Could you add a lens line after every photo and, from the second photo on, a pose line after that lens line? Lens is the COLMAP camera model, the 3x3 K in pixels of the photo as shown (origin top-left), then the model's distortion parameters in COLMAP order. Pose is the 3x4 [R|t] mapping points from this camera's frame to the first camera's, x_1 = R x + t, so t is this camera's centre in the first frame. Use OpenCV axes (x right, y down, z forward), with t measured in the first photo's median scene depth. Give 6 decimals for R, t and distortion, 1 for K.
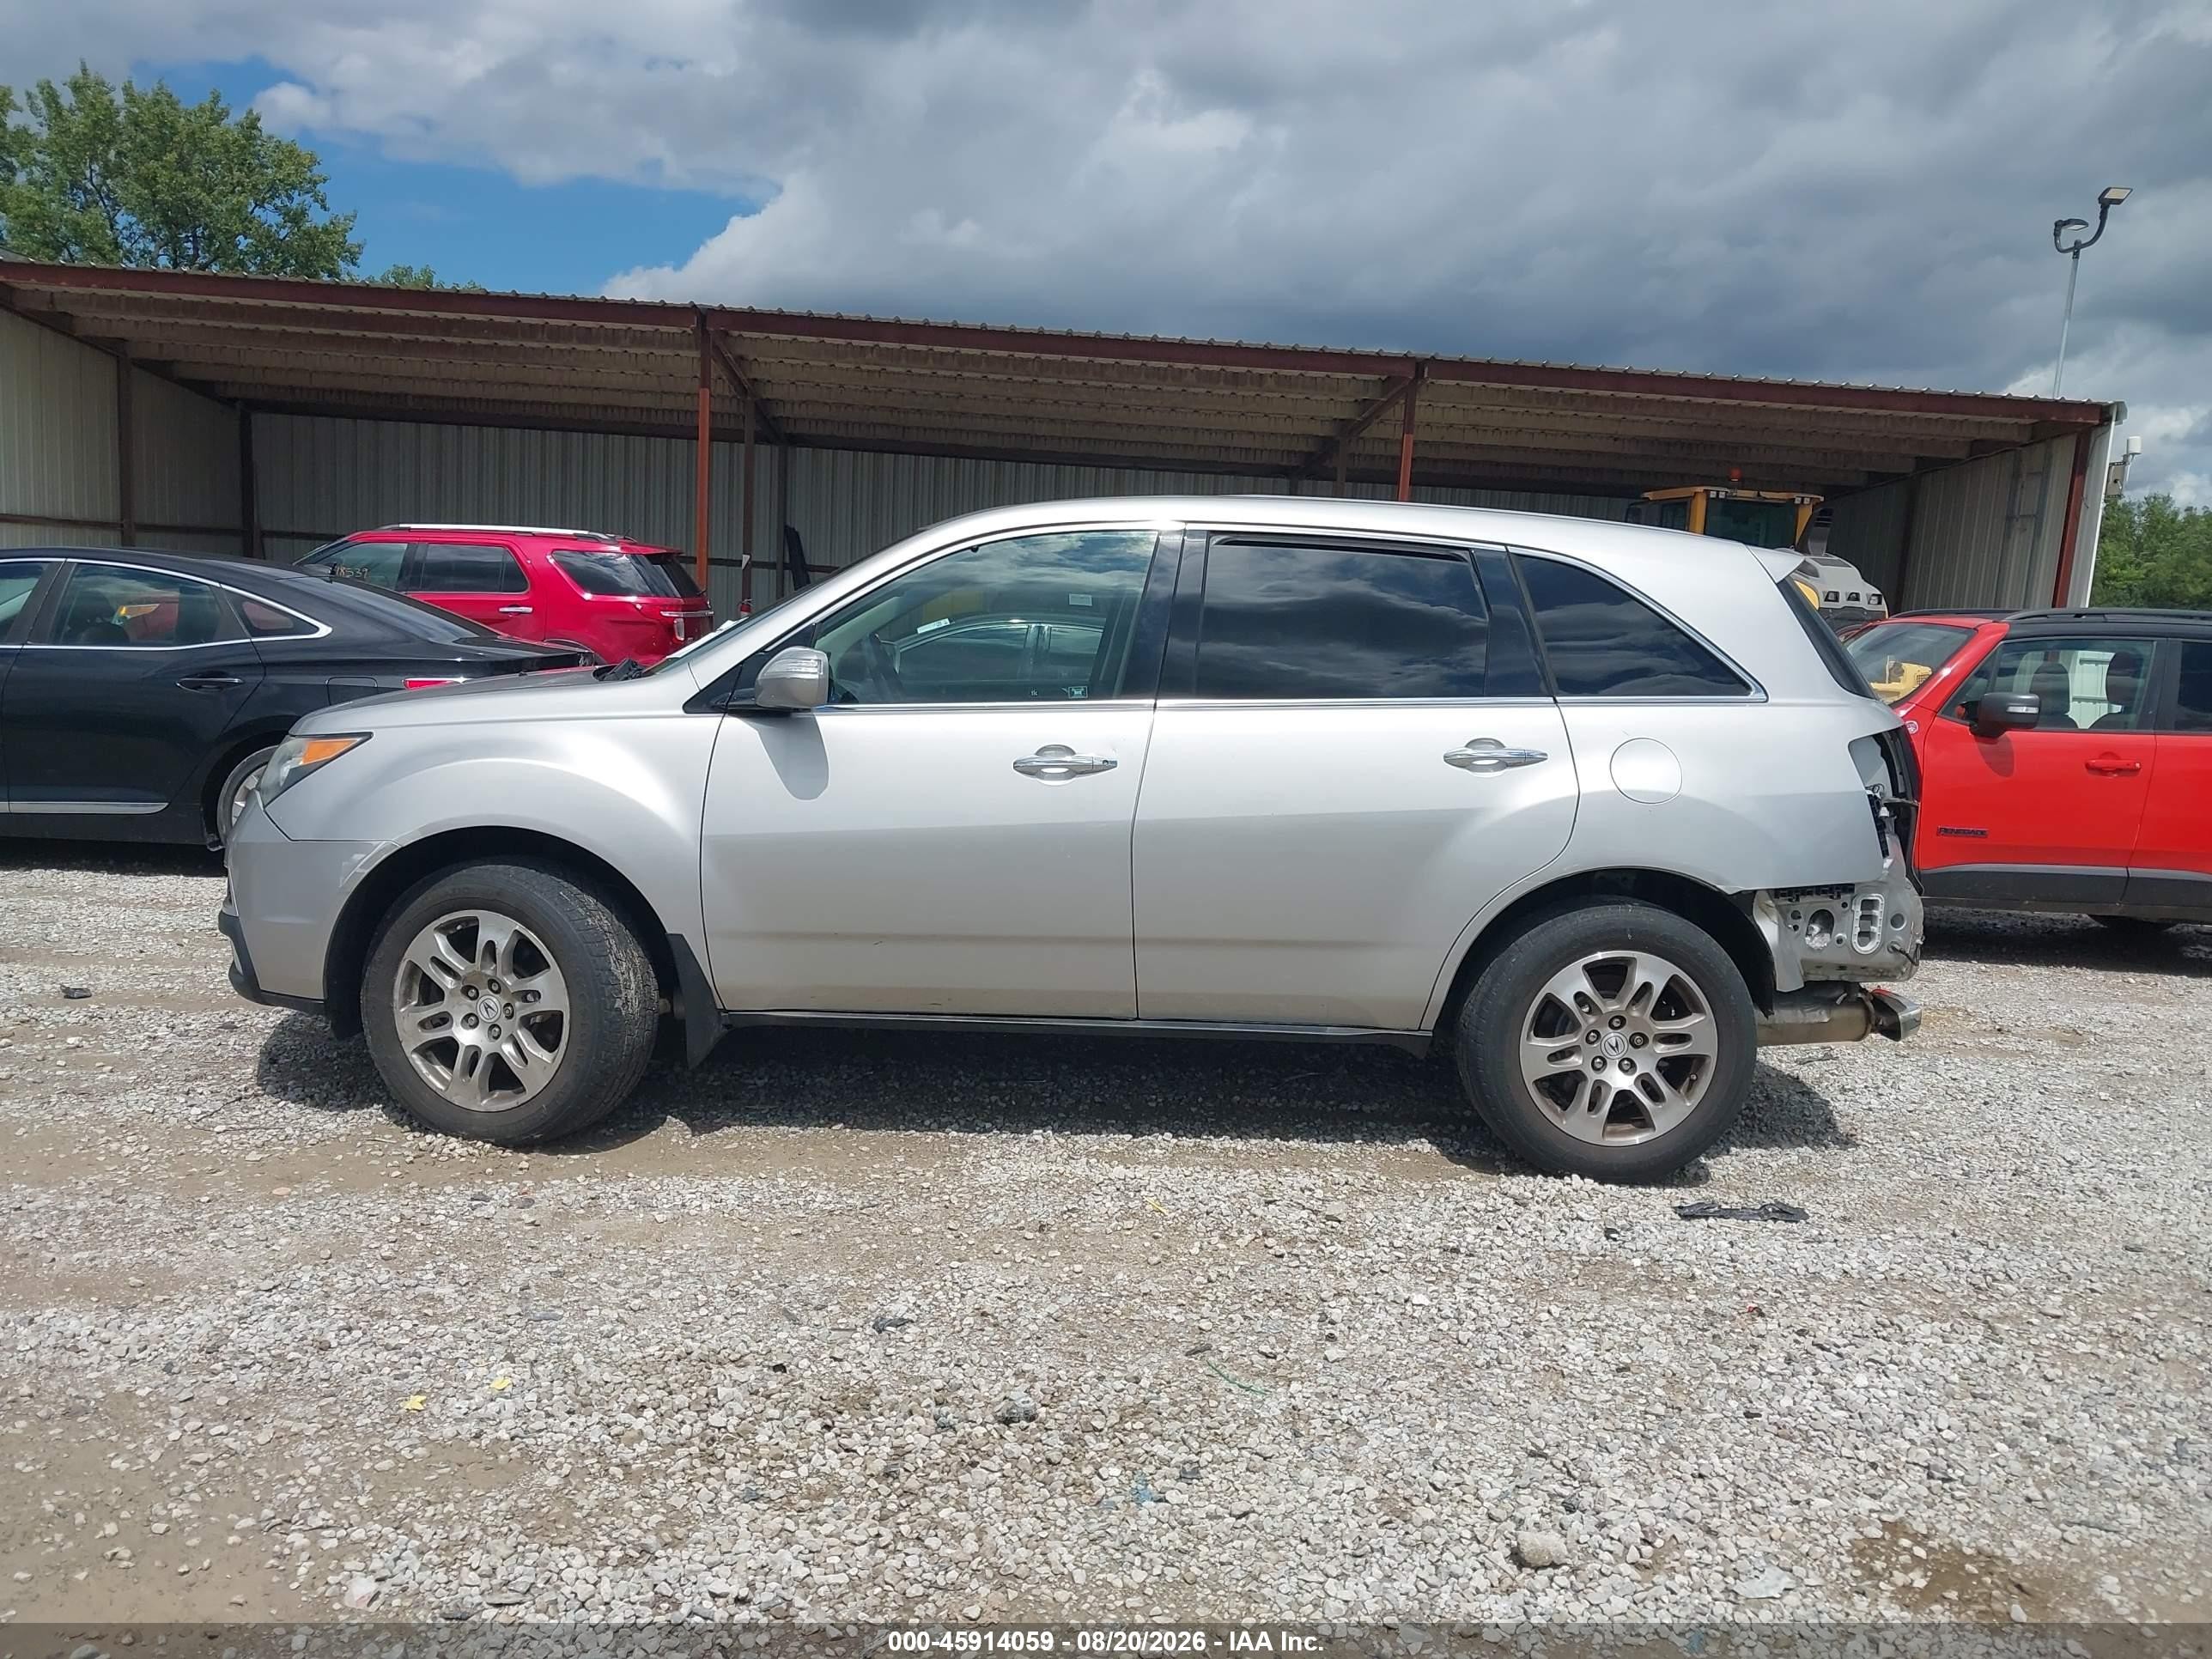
lens RADIAL K [[1786.3, 0, 1103.7], [0, 1786.3, 826.1], [0, 0, 1]] dist [0.022090, -0.011693]
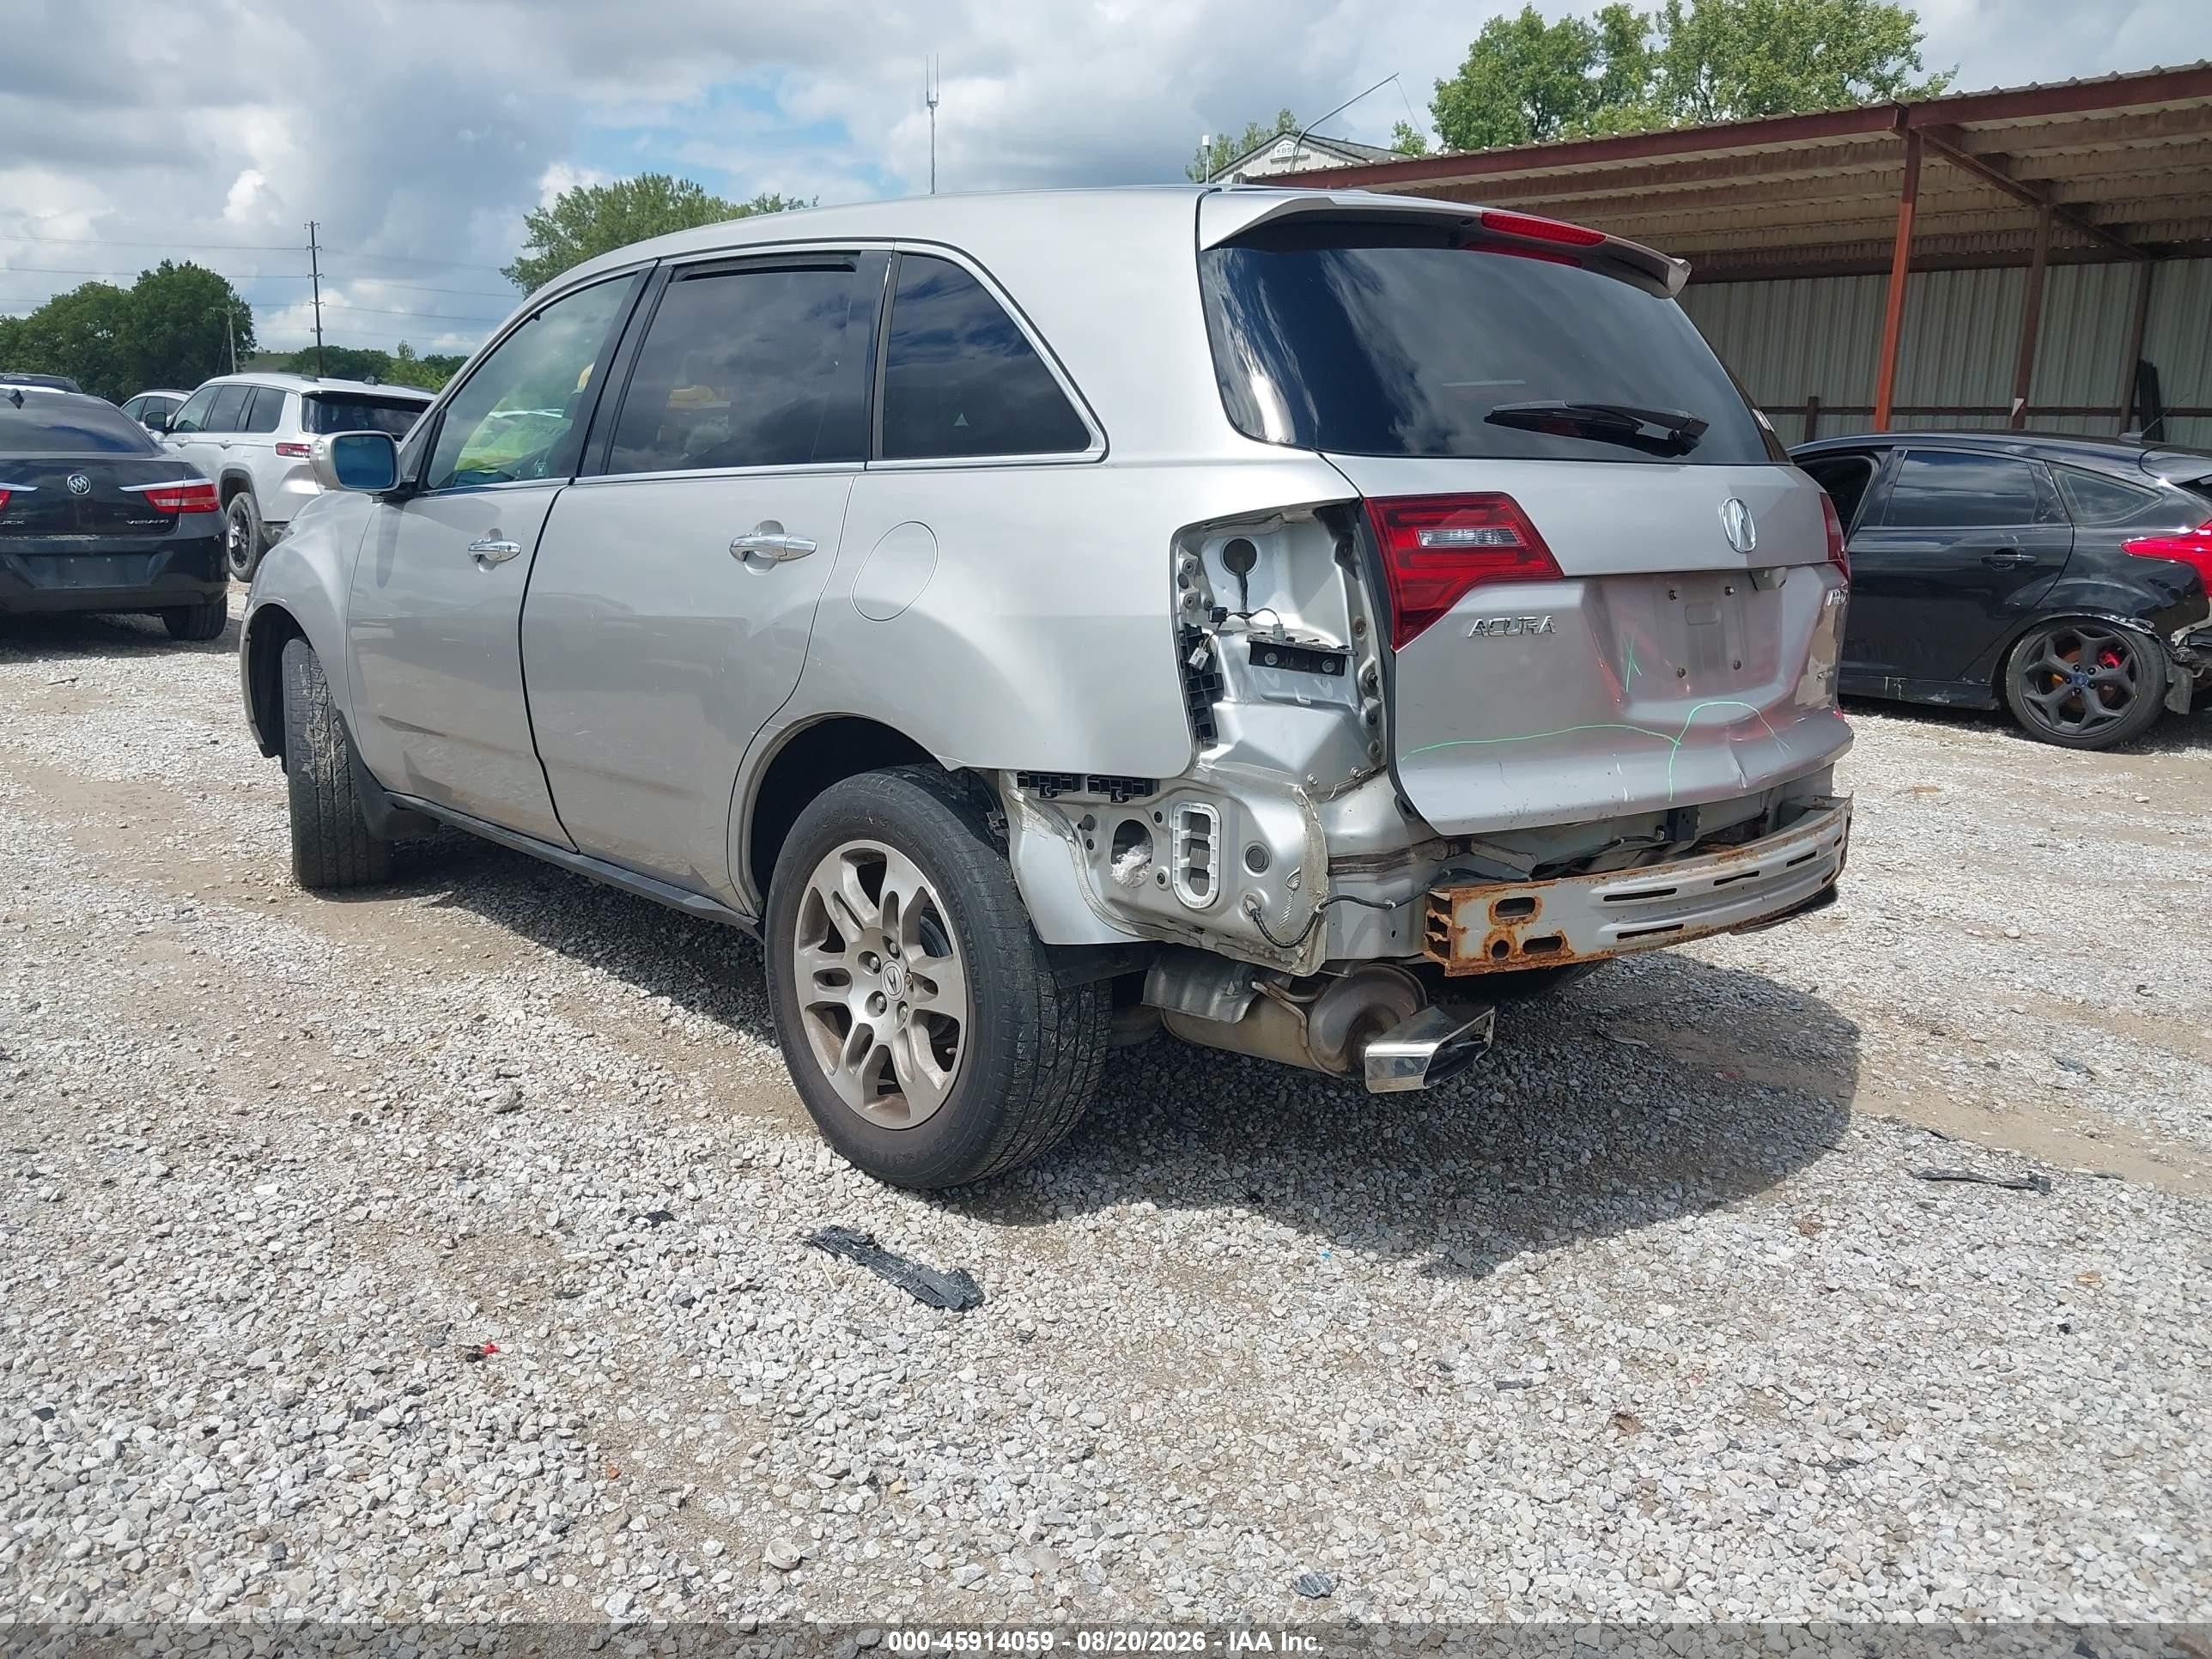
lens RADIAL K [[1741.0, 0, 940.8], [0, 1741.0, 777.2], [0, 0, 1]] dist [0.028186, 0.002160]
pose [[0.654530, 0.109830, -0.748016, 0.781549], [-0.077613, 0.993926, 0.078023, -0.006579], [0.752042, 0.006987, 0.659079, 0.579103]]
